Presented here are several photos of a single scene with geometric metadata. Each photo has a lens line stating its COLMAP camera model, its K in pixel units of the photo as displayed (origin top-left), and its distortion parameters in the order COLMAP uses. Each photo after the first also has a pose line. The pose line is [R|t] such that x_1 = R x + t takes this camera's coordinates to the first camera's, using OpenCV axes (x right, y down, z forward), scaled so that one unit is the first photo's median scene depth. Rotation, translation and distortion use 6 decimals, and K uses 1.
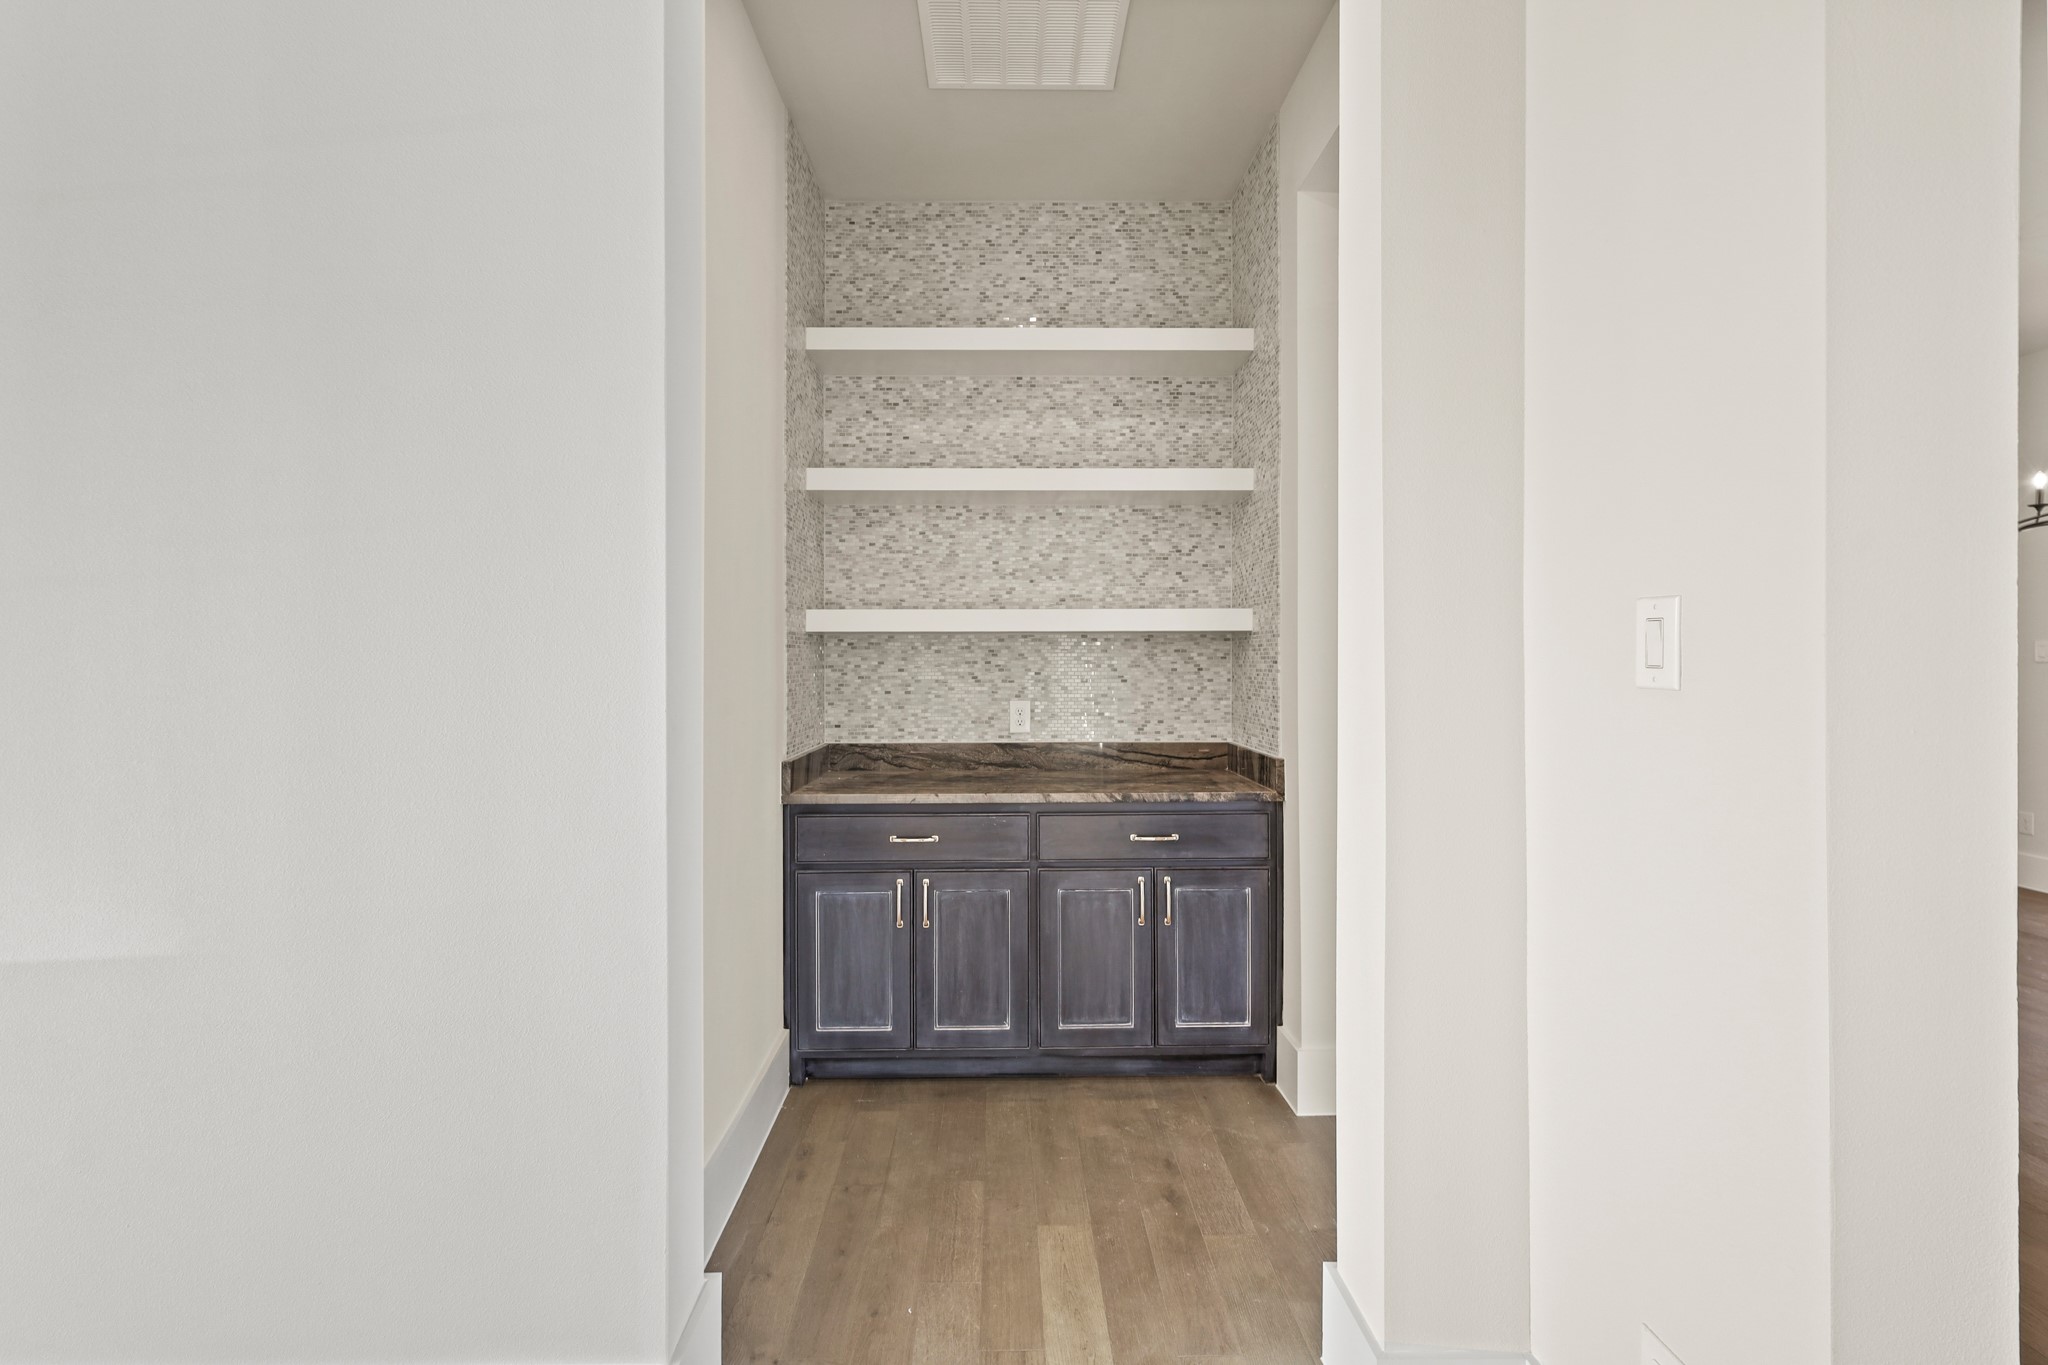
lens RADIAL K [[947.9, 0, 1017.9], [0, 947.9, 667.4], [0, 0, 1]] dist [-0.001000, -0.000398]
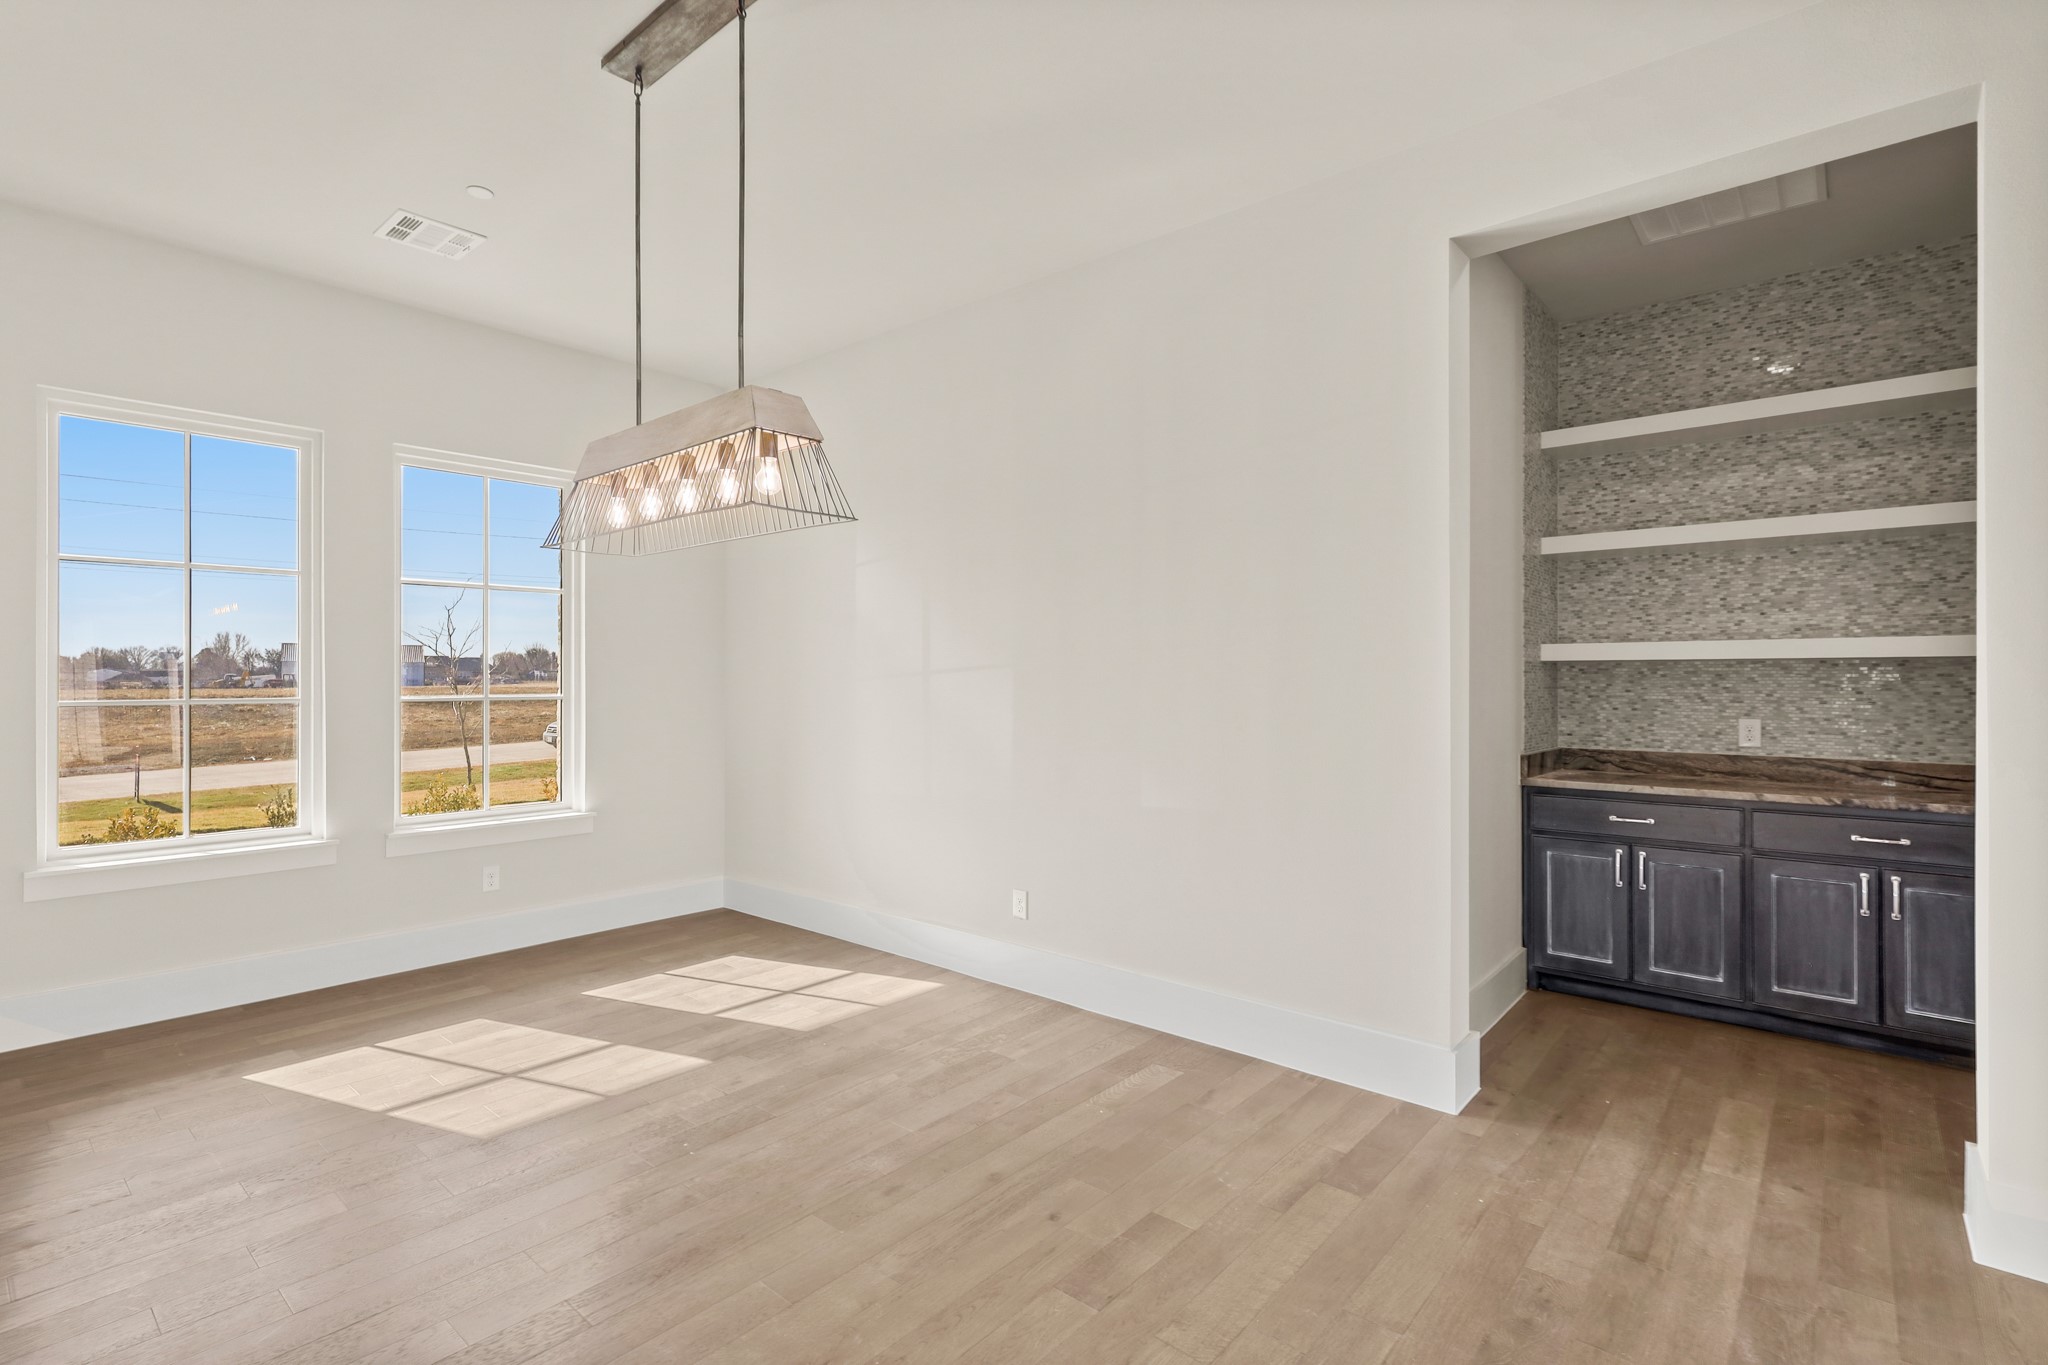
lens RADIAL K [[947.9, 0, 1017.9], [0, 947.9, 667.4], [0, 0, 1]] dist [-0.001000, -0.000398]
pose [[0.738548, -0.005923, -0.674175, 0.121671], [-0.009379, 0.999774, -0.019058, 0.003274], [0.674135, 0.020398, 0.738326, -0.443731]]
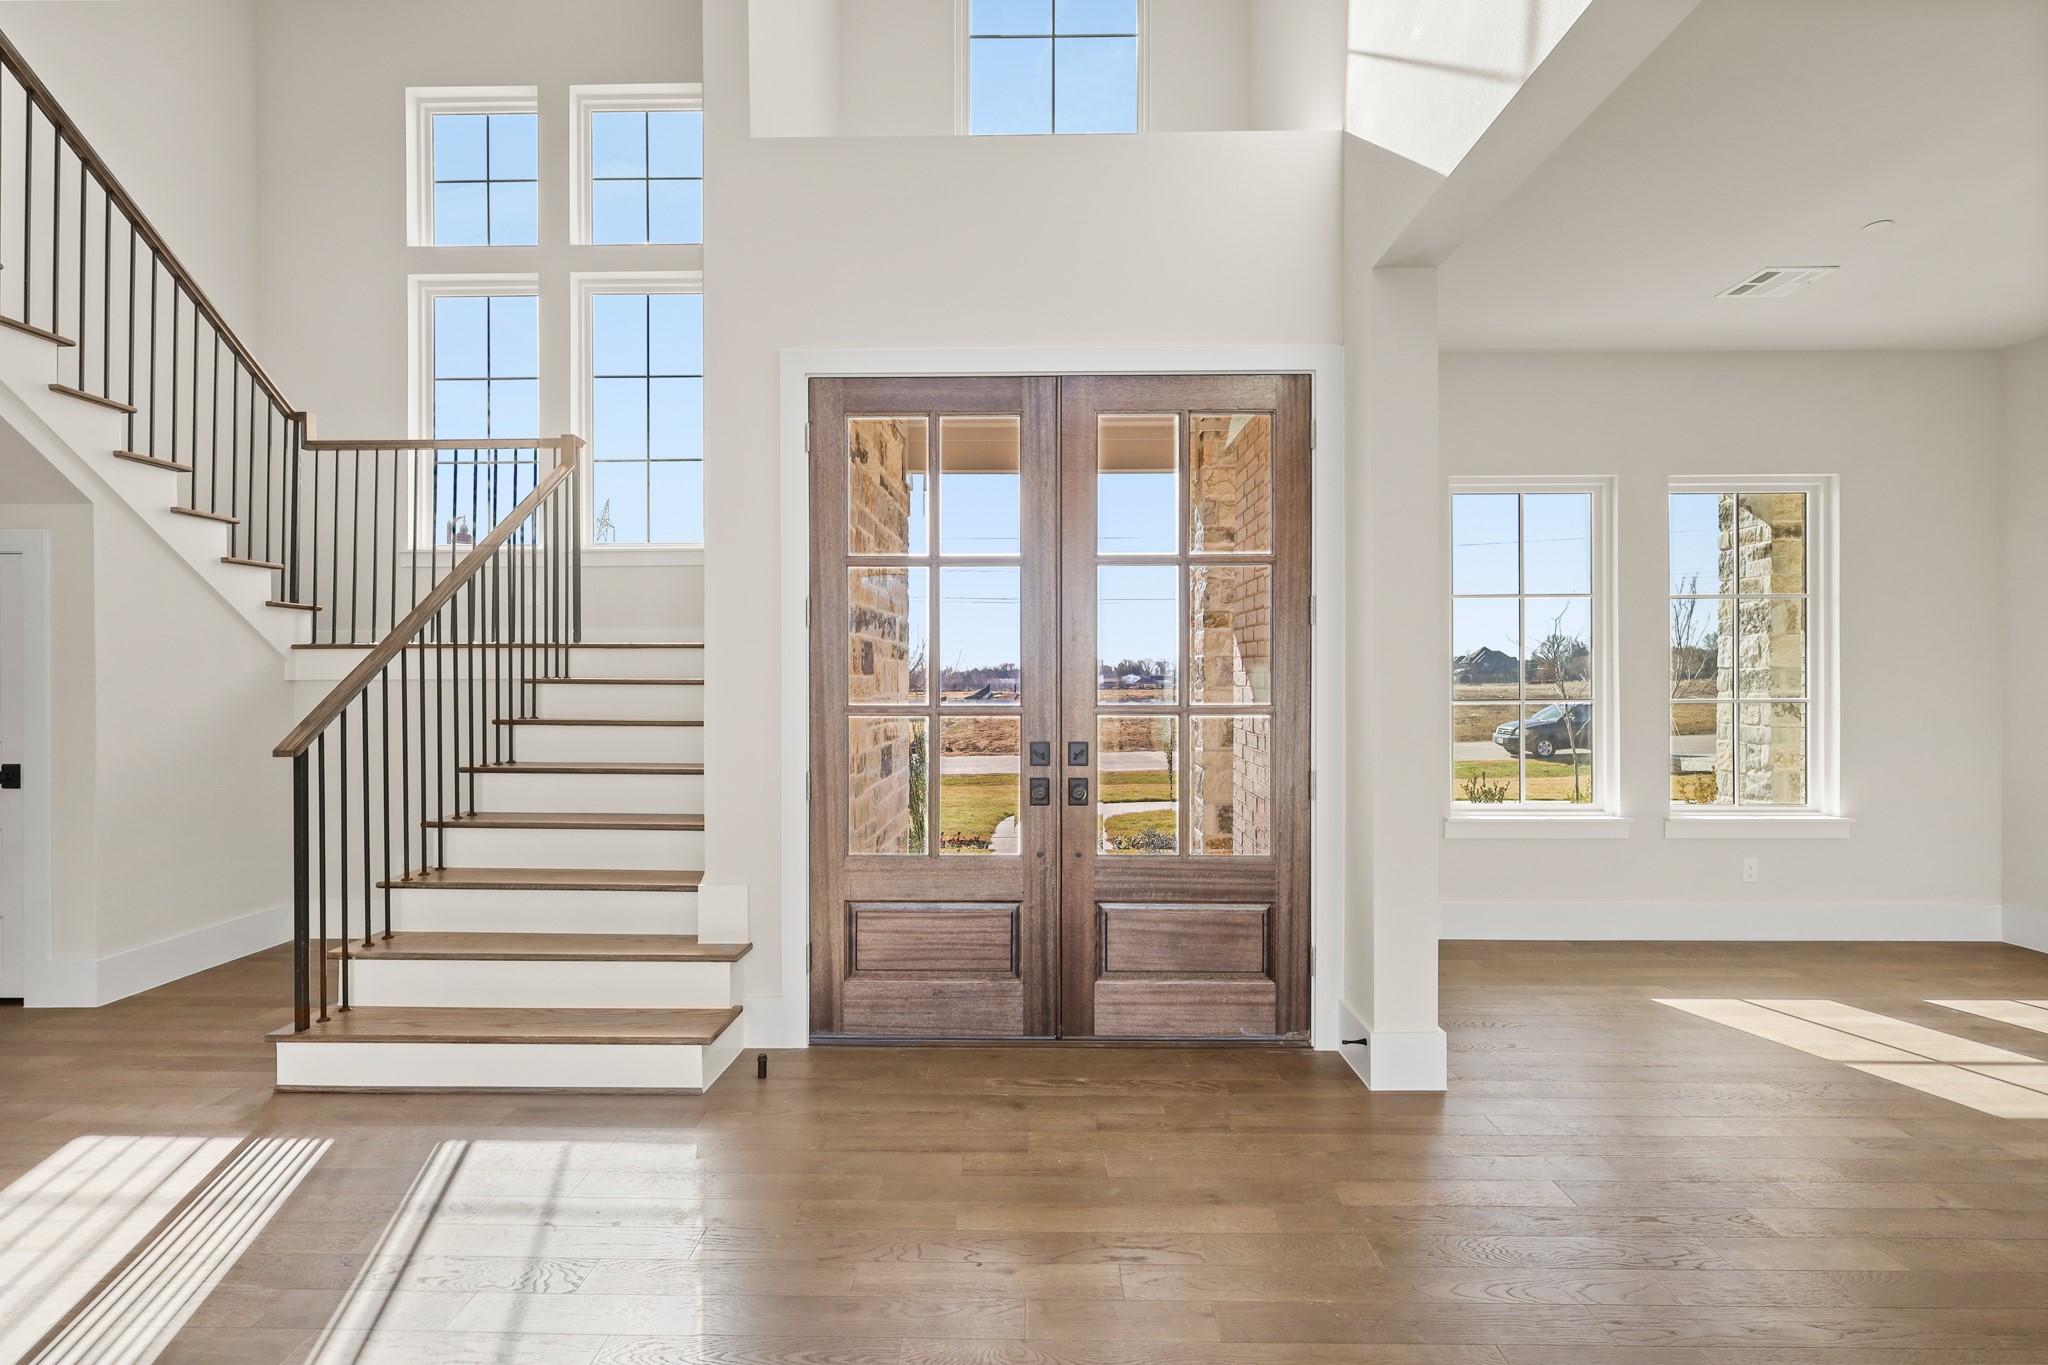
lens RADIAL K [[943.0, 0, 1022.9], [0, 943.0, 679.0], [0, 0, 1]] dist [-0.001831, 0.000819]
pose [[-0.040440, -0.001549, -0.999181, 0.125967], [-0.007417, 0.999972, -0.001250, 0.005602], [0.999154, 0.007360, -0.040450, -0.907262]]
